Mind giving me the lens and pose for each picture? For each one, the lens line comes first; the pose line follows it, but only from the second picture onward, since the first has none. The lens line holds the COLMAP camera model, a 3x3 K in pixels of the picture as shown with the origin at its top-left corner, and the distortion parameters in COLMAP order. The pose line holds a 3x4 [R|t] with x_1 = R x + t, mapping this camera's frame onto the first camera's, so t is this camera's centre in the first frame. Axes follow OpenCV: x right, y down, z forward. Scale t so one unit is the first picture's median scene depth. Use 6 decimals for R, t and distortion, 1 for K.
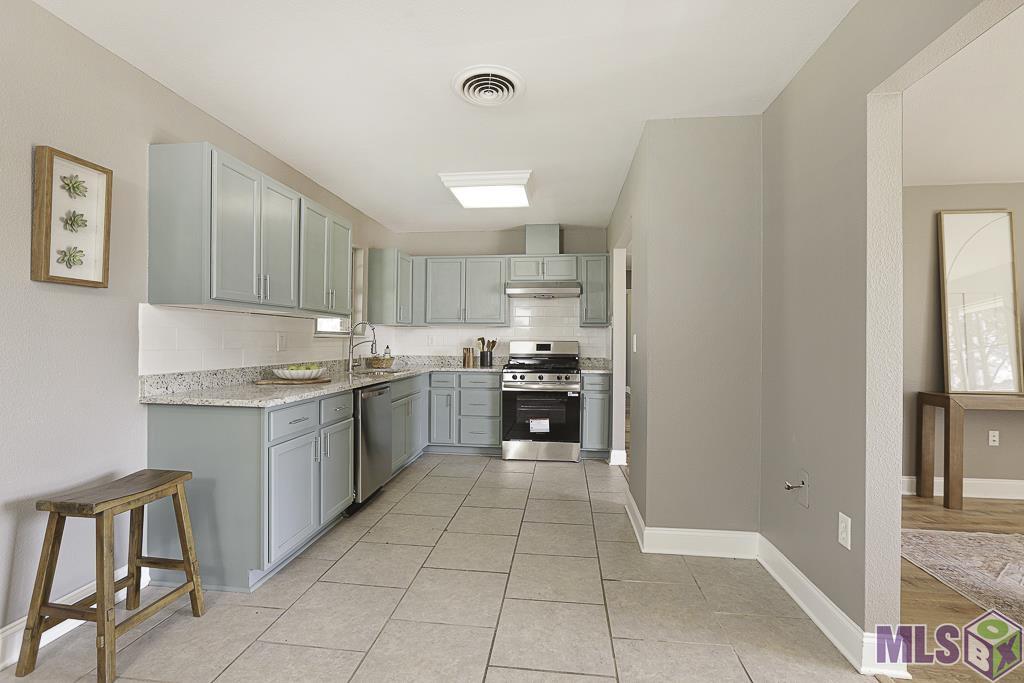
lens RADIAL K [[475.5, 0, 512.0], [0, 475.5, 341.5], [0, 0, 1]] dist [-0.001785, -0.000222]
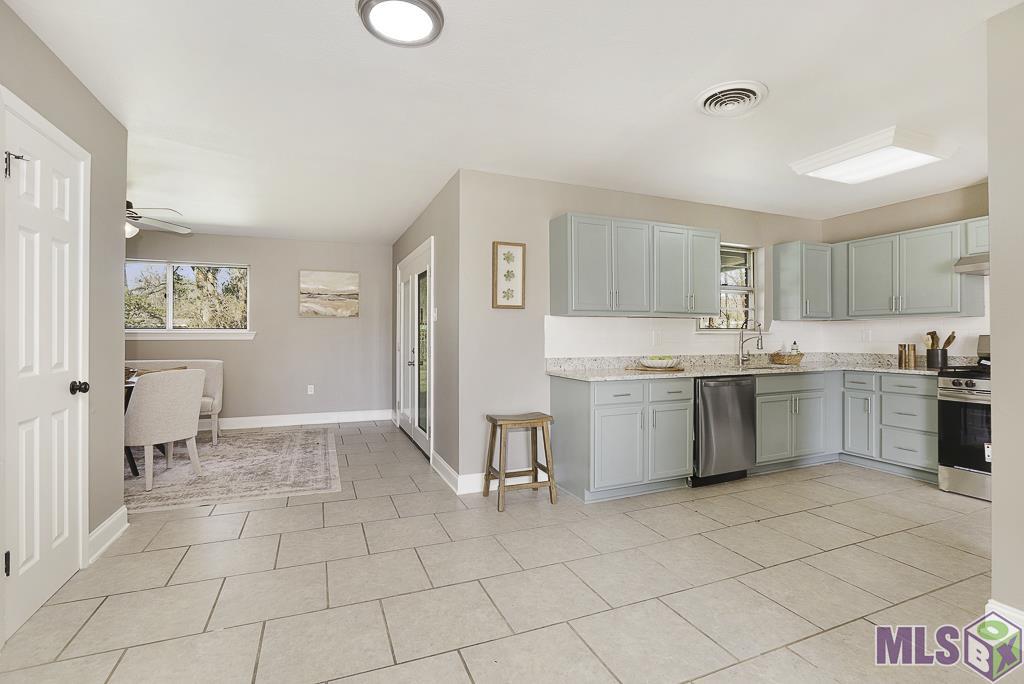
lens RADIAL K [[483.8, 0, 525.0], [0, 483.8, 330.9], [0, 0, 1]] dist [-0.001248, 0.000036]
pose [[0.514407, -0.020034, -0.857312, 0.461593], [0.005031, 0.999780, -0.020344, 0.006558], [0.857532, 0.006152, 0.514394, 0.030718]]
